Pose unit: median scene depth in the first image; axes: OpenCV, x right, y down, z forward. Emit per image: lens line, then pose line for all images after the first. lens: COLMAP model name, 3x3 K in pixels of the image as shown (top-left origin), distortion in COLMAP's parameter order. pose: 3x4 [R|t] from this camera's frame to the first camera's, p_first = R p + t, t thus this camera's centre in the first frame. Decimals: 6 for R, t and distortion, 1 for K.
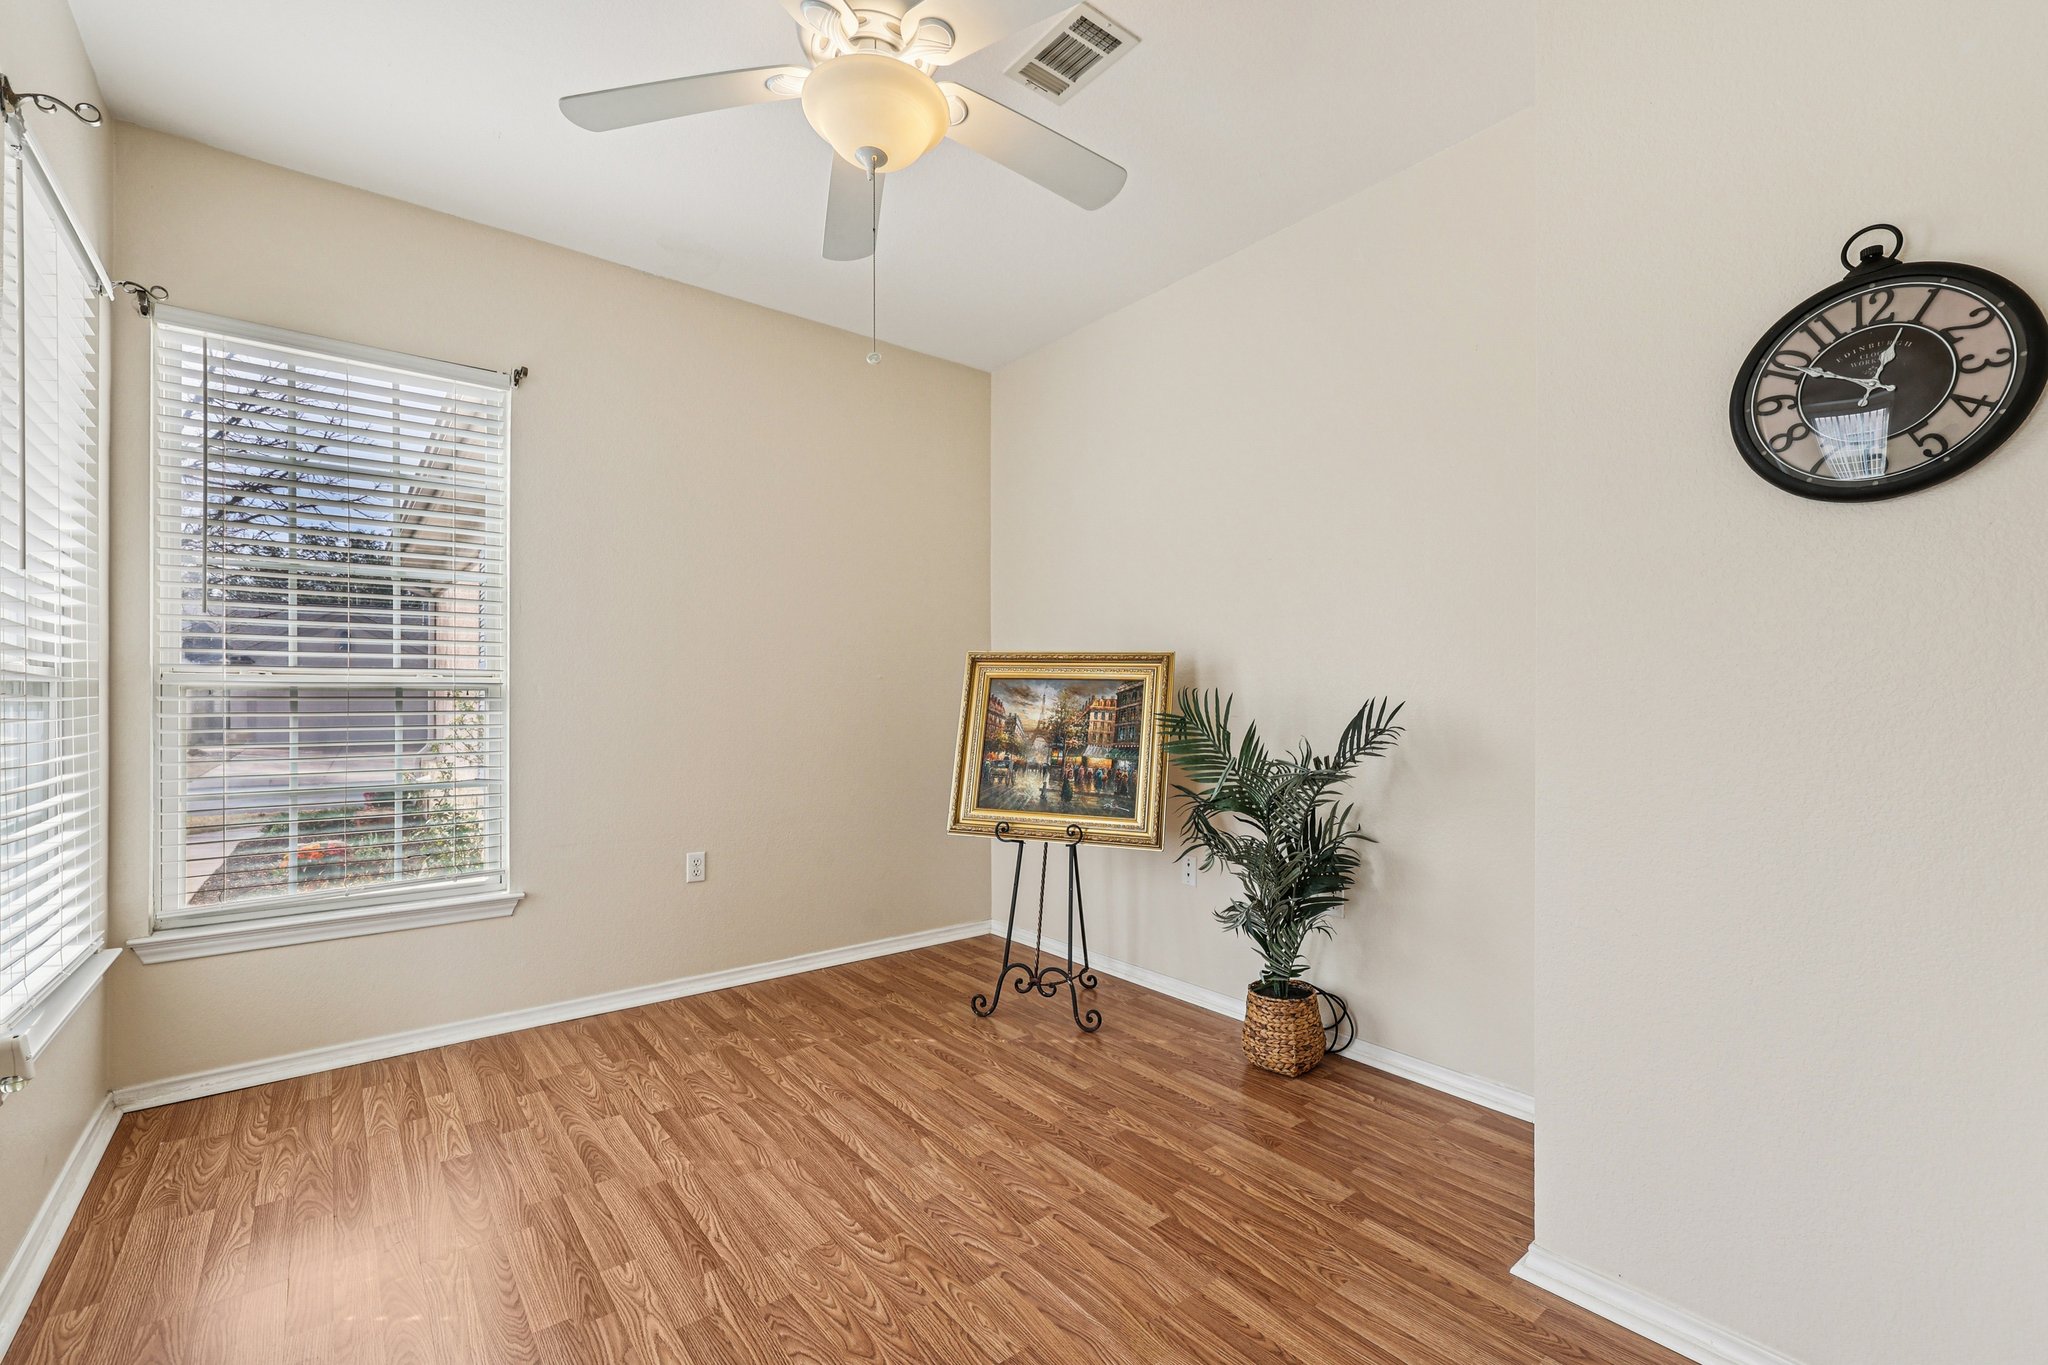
lens RADIAL K [[869.6, 0, 1023.6], [0, 869.6, 687.6], [0, 0, 1]] dist [-0.000054, 0.000083]
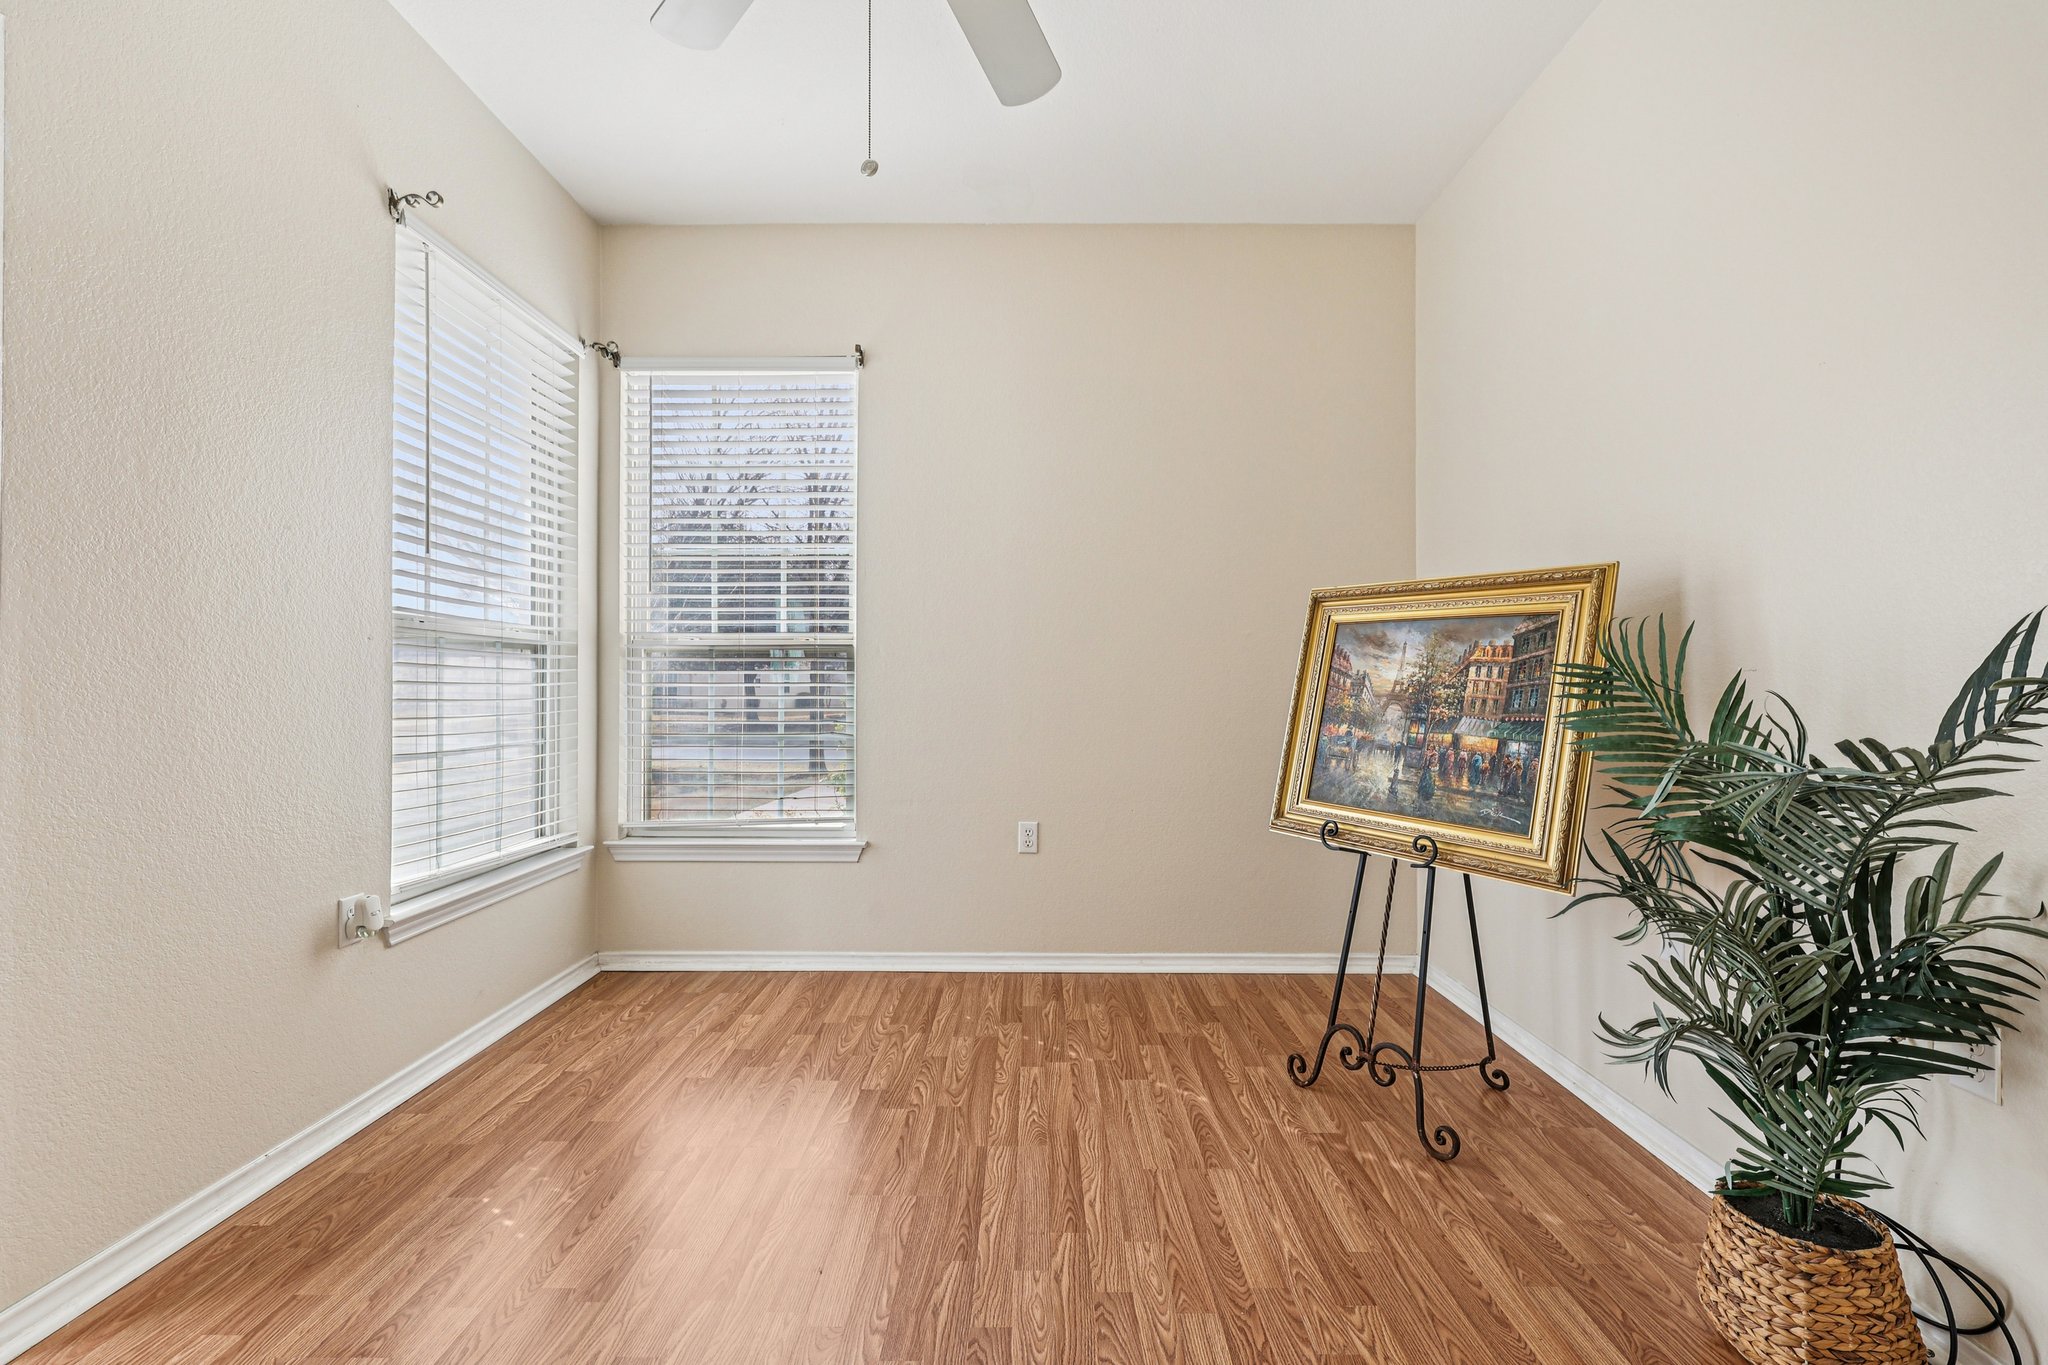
lens RADIAL K [[859.0, 0, 1031.8], [0, 859.0, 677.5], [0, 0, 1]] dist [-0.000156, 0.000009]
pose [[0.780921, -0.003739, -0.624619, 0.229700], [0.006225, 0.999979, 0.001797, 0.034434], [0.624599, -0.005291, 0.780928, 0.303283]]
